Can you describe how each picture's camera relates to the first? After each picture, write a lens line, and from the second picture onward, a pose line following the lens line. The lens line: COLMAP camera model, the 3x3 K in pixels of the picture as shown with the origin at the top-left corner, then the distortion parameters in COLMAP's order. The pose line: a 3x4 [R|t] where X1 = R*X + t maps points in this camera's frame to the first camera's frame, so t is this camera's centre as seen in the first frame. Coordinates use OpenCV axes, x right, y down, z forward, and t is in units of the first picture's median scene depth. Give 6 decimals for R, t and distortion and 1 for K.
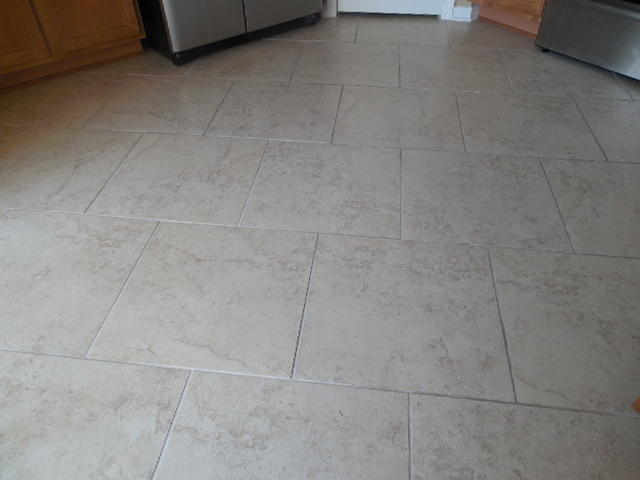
lens RADIAL K [[477.6, 0, 320.0], [0, 477.6, 240.0], [0, 0, 1]] dist [-0.001546, 0.004528]
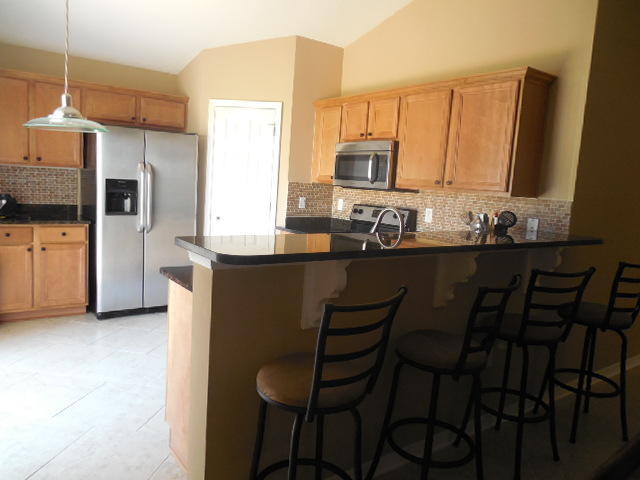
lens RADIAL K [[477.6, 0, 320.0], [0, 477.6, 240.0], [0, 0, 1]] dist [-0.001546, 0.004528]
pose [[0.996028, 0.084649, -0.027605, 0.596289], [-0.085259, 0.817434, -0.569677, 0.374159], [-0.025657, 0.569768, 0.821405, -0.739125]]
